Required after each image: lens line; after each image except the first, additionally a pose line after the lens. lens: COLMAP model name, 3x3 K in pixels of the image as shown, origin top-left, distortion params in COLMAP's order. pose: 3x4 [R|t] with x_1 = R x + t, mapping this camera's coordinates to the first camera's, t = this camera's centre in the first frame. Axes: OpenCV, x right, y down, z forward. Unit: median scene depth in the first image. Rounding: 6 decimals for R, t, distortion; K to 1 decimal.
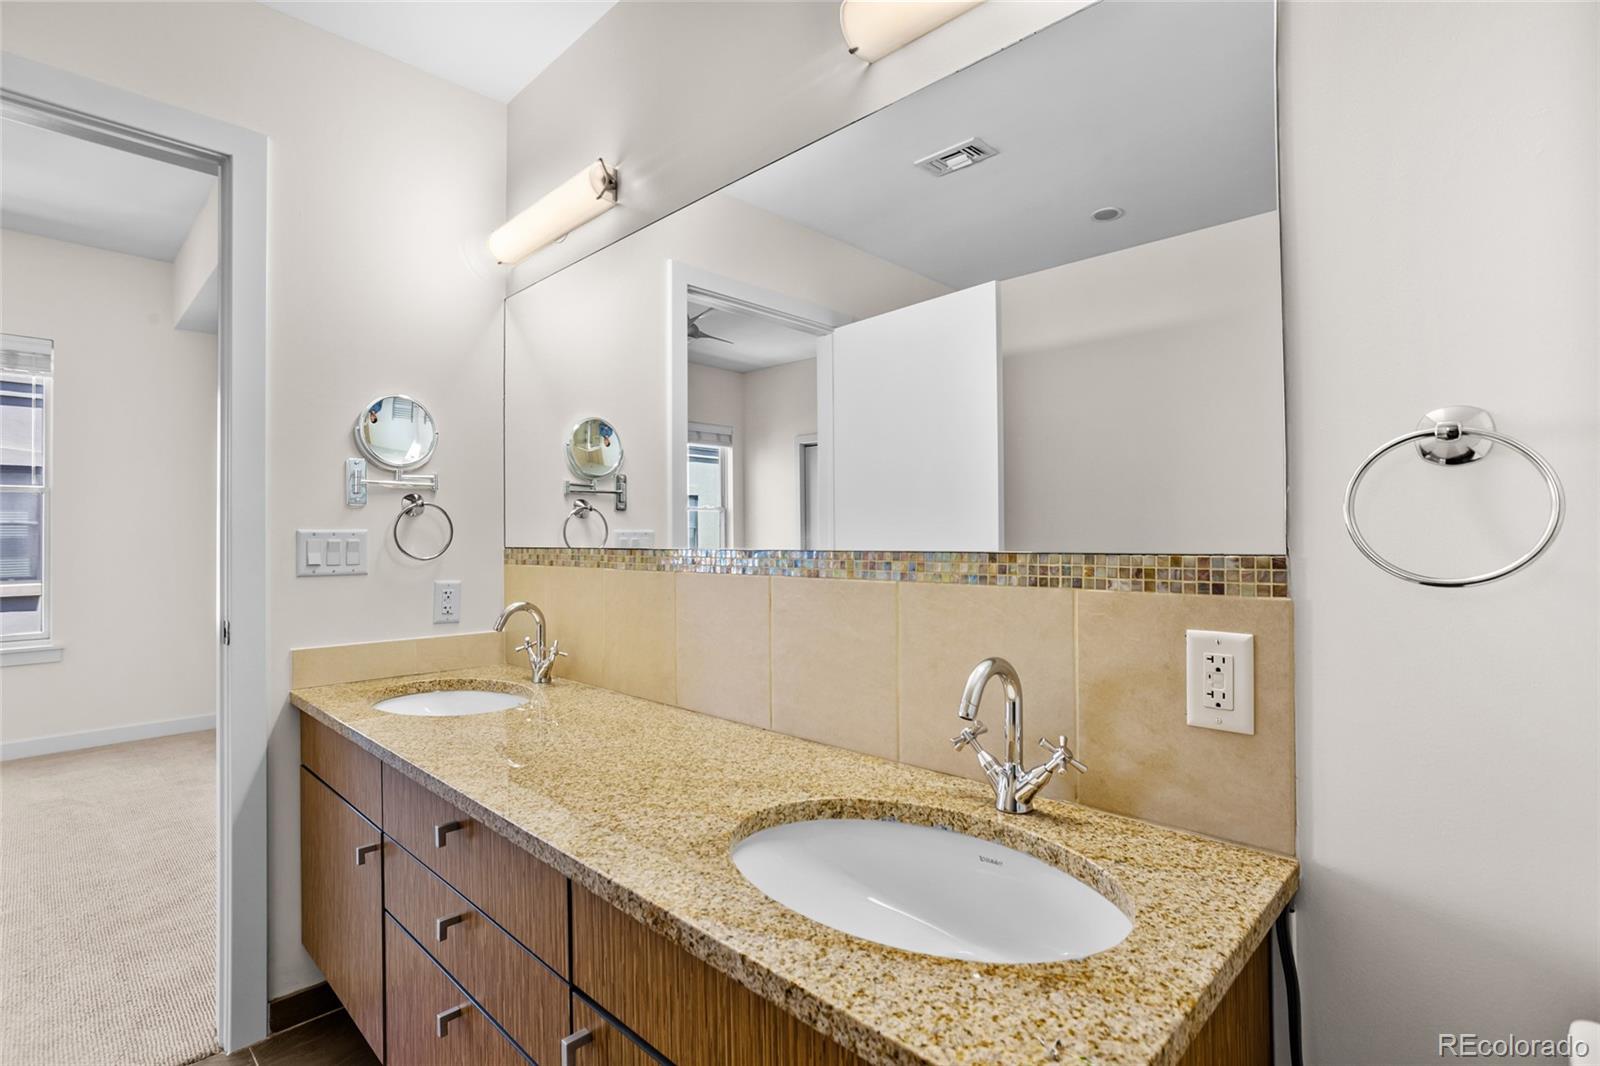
lens RADIAL K [[765.7, 0, 791.5], [0, 765.7, 532.5], [0, 0, 1]] dist [-0.045539, 0.028499]
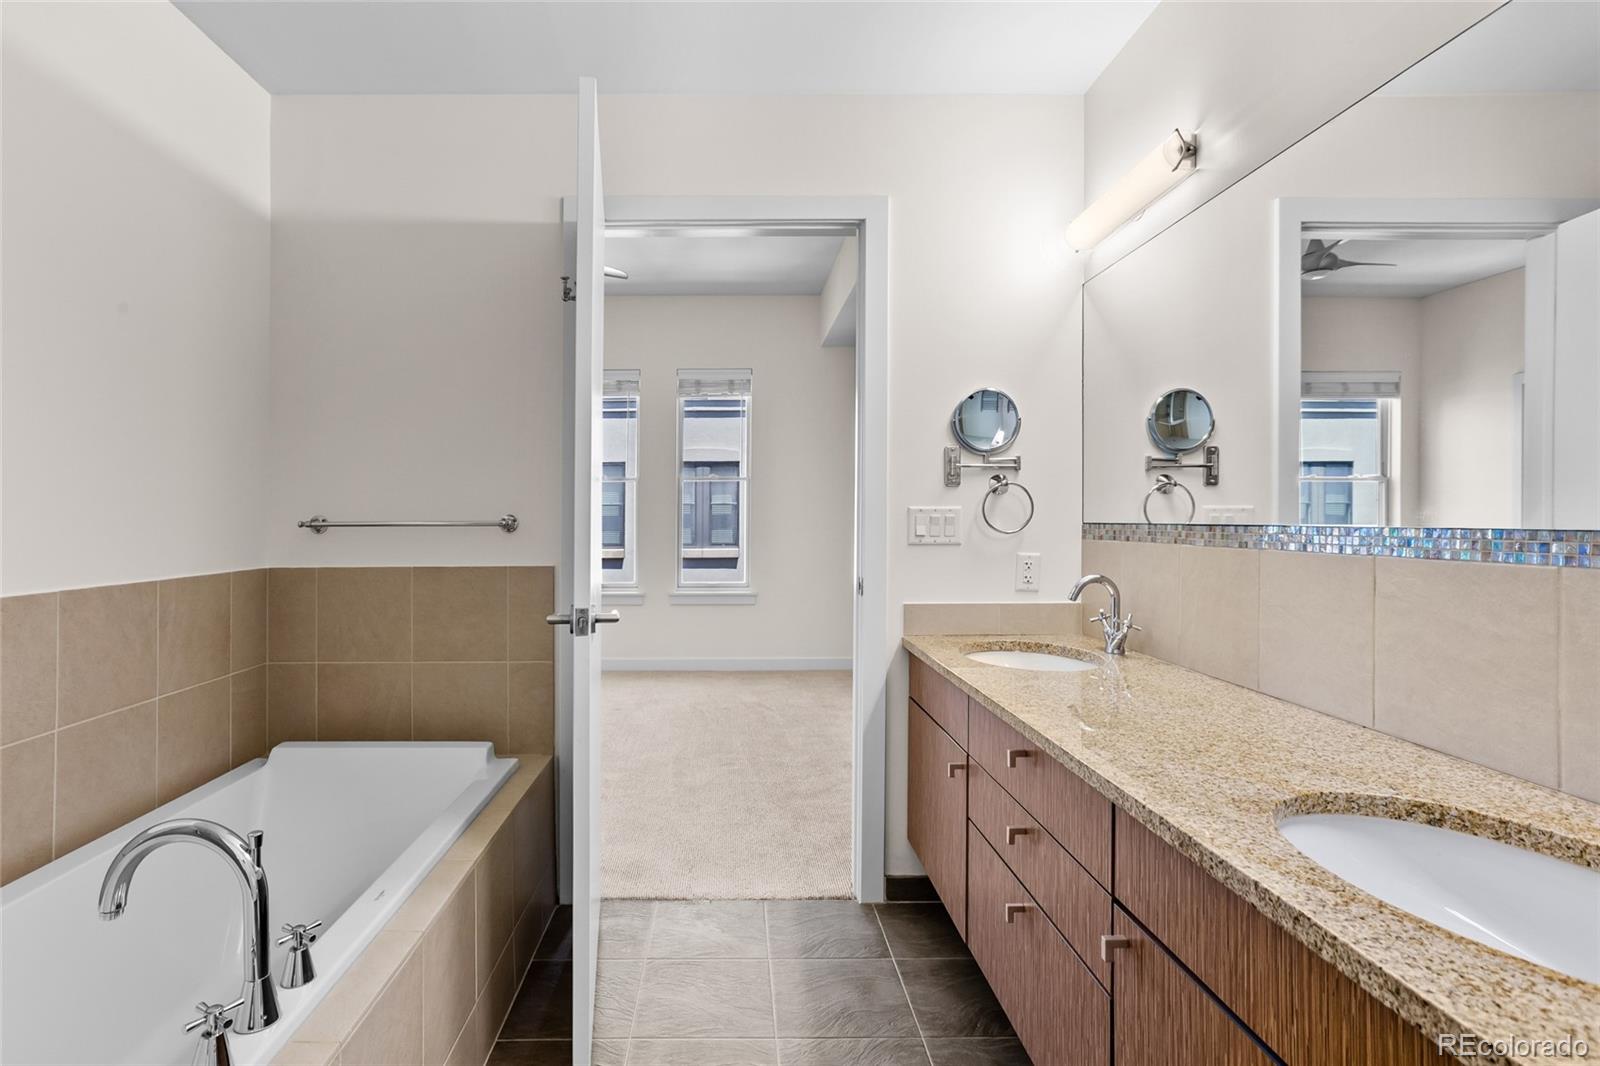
lens RADIAL K [[806.8, 0, 710.0], [0, 806.8, 531.7], [0, 0, 1]] dist [-0.026035, 0.016330]
pose [[0.685242, 0.018557, -0.728079, 0.108165], [0.000929, 0.999652, 0.026353, 0.002954], [0.728315, -0.018735, 0.684986, -0.182463]]
